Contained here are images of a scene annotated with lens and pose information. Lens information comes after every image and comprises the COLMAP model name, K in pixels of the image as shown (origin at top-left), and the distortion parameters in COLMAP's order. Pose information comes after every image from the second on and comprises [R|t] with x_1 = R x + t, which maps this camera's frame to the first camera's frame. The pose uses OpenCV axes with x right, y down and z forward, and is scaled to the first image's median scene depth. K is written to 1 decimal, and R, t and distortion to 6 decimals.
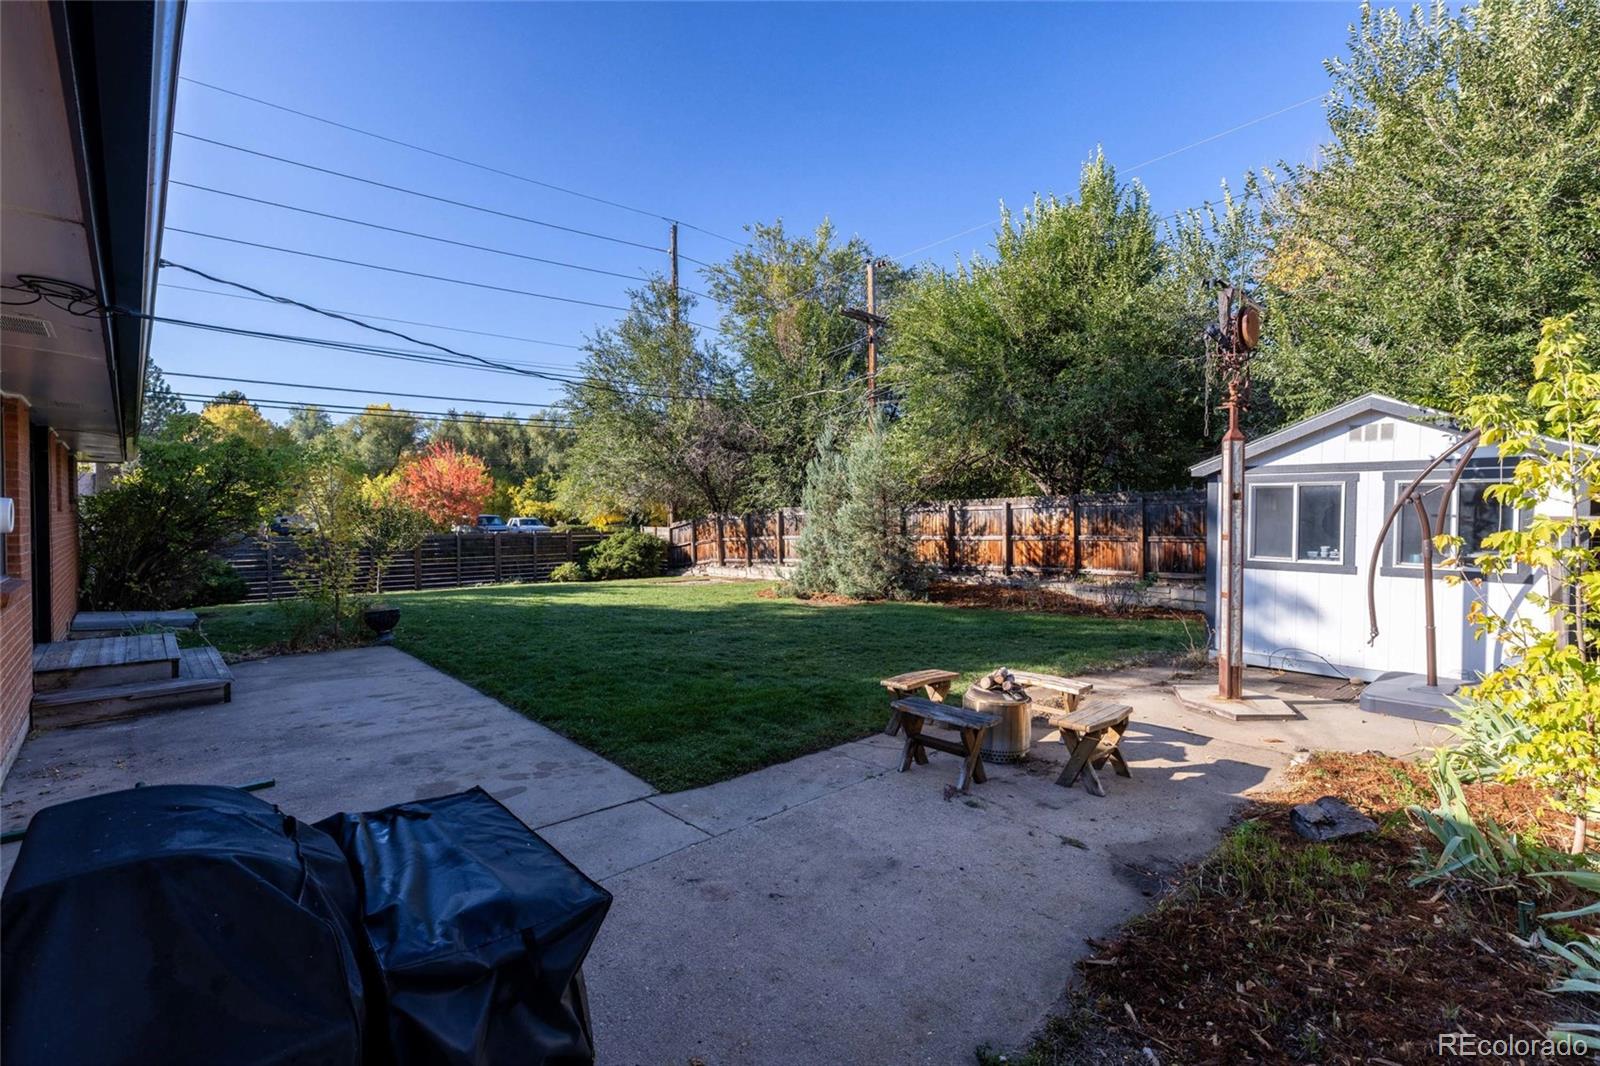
lens RADIAL K [[783.9, 0, 796.2], [0, 783.9, 532.0], [0, 0, 1]] dist [0.001623, 0.001356]
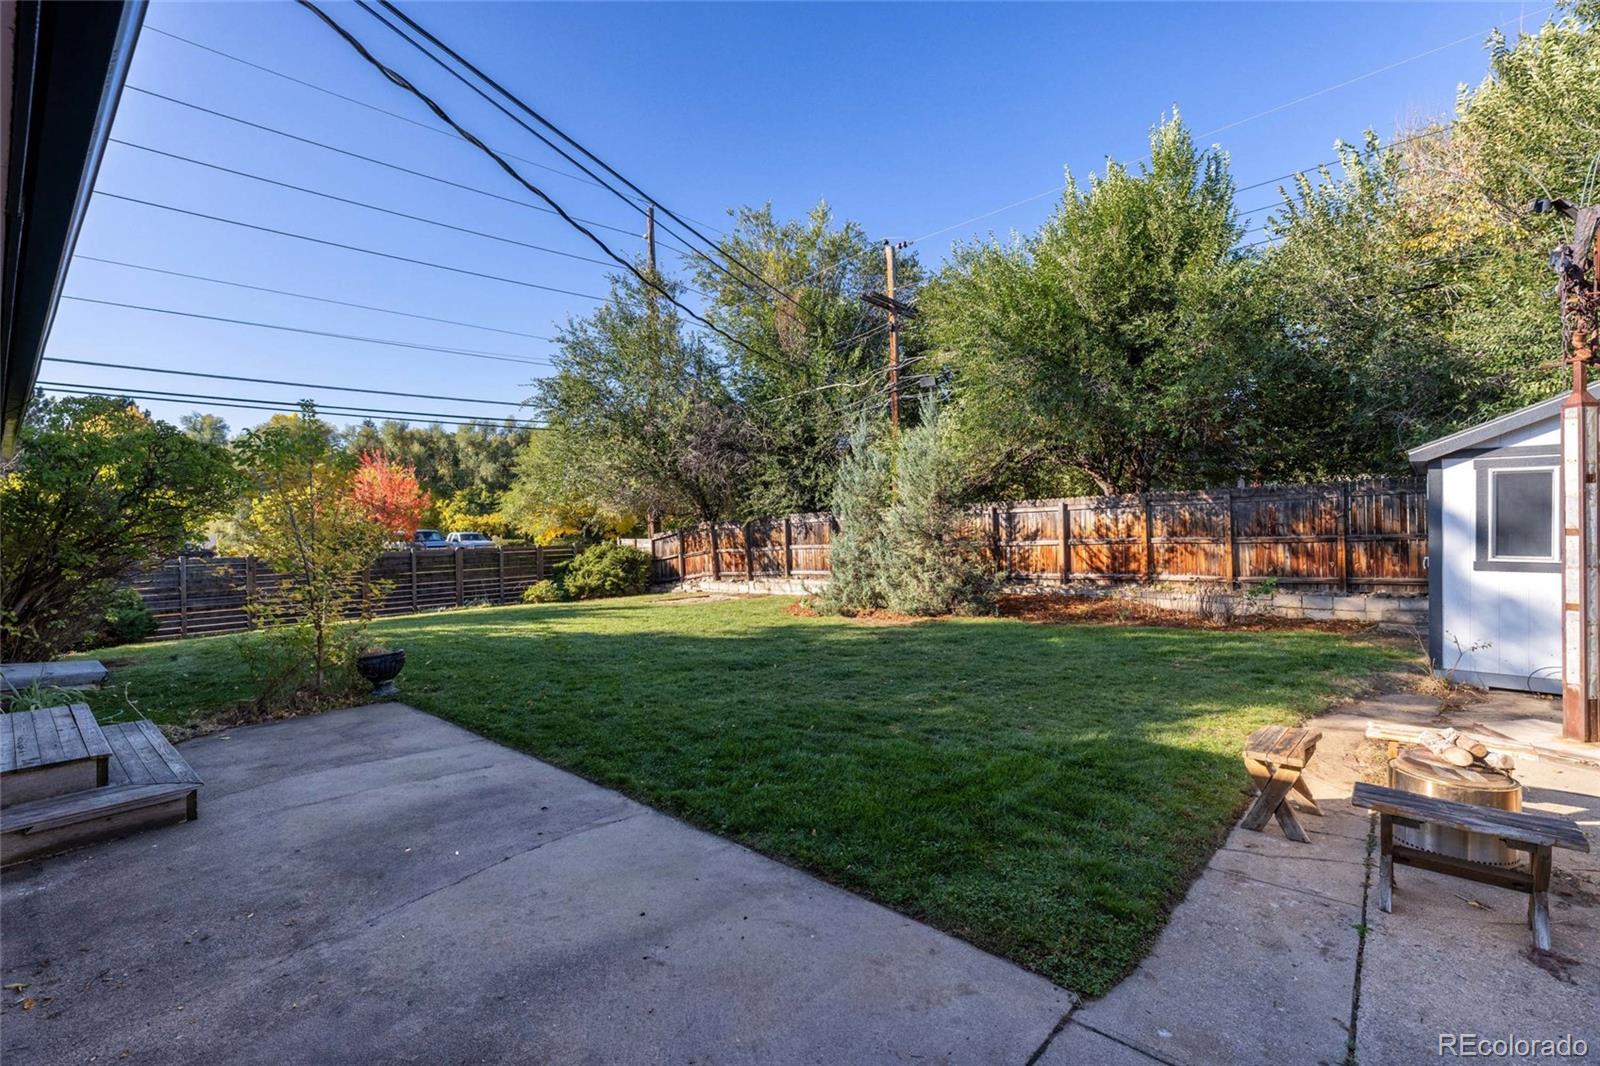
lens RADIAL K [[783.9, 0, 804.6], [0, 783.9, 531.1], [0, 0, 1]] dist [0.001623, 0.001356]
pose [[0.994830, -0.017372, 0.100061, -0.125914], [0.018827, 0.999730, -0.013618, 0.000677], [-0.099797, 0.015431, 0.994888, 0.136386]]
